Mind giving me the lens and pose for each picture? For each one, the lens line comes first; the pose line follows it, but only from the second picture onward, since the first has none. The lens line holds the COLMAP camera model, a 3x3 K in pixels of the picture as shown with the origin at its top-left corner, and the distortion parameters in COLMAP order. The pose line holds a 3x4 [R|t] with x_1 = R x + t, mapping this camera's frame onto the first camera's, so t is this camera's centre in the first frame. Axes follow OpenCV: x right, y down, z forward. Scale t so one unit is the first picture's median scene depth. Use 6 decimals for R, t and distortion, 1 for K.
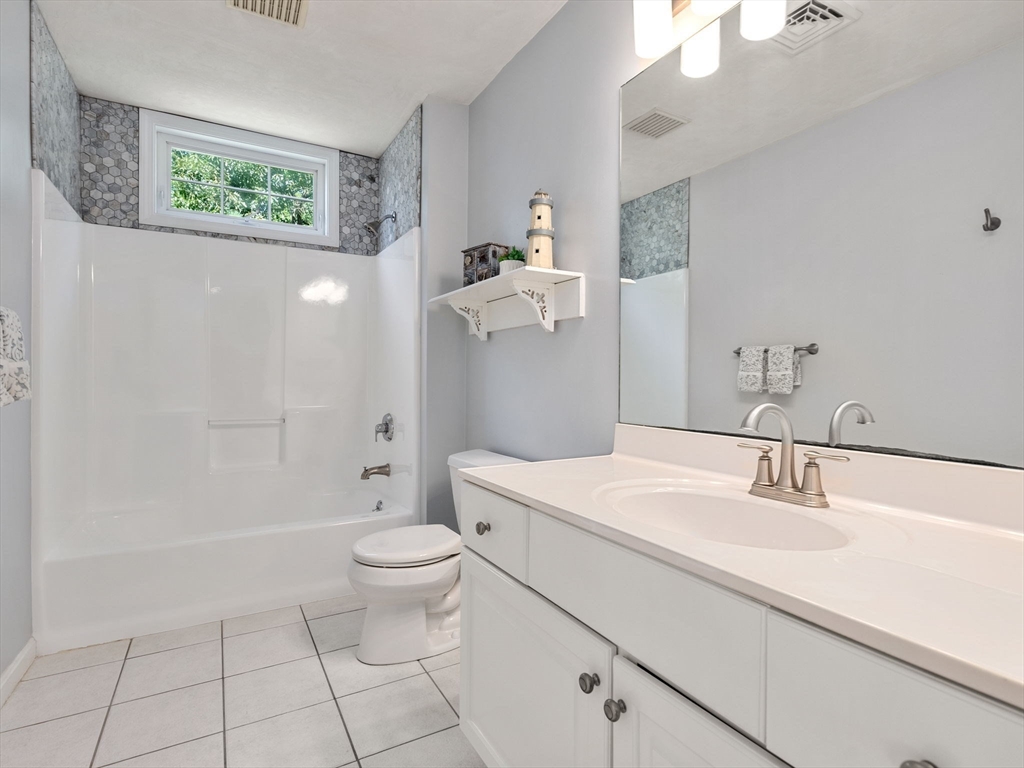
lens RADIAL K [[530.4, 0, 512.9], [0, 530.4, 380.7], [0, 0, 1]] dist [-0.003828, 0.001315]
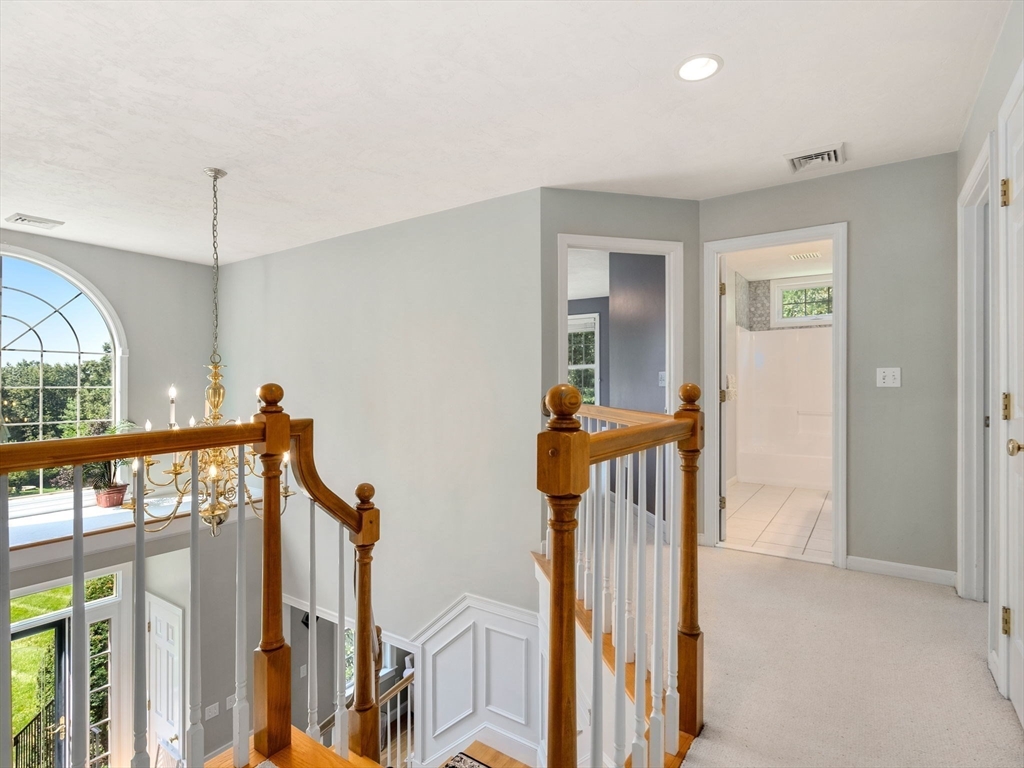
lens RADIAL K [[530.4, 0, 512.4], [0, 530.4, 384.7], [0, 0, 1]] dist [-0.003828, 0.001315]
pose [[0.441065, -0.005536, -0.897458, 0.962512], [-0.000174, 0.999980, -0.006254, -0.021257], [0.897475, 0.002915, 0.441056, -1.144562]]
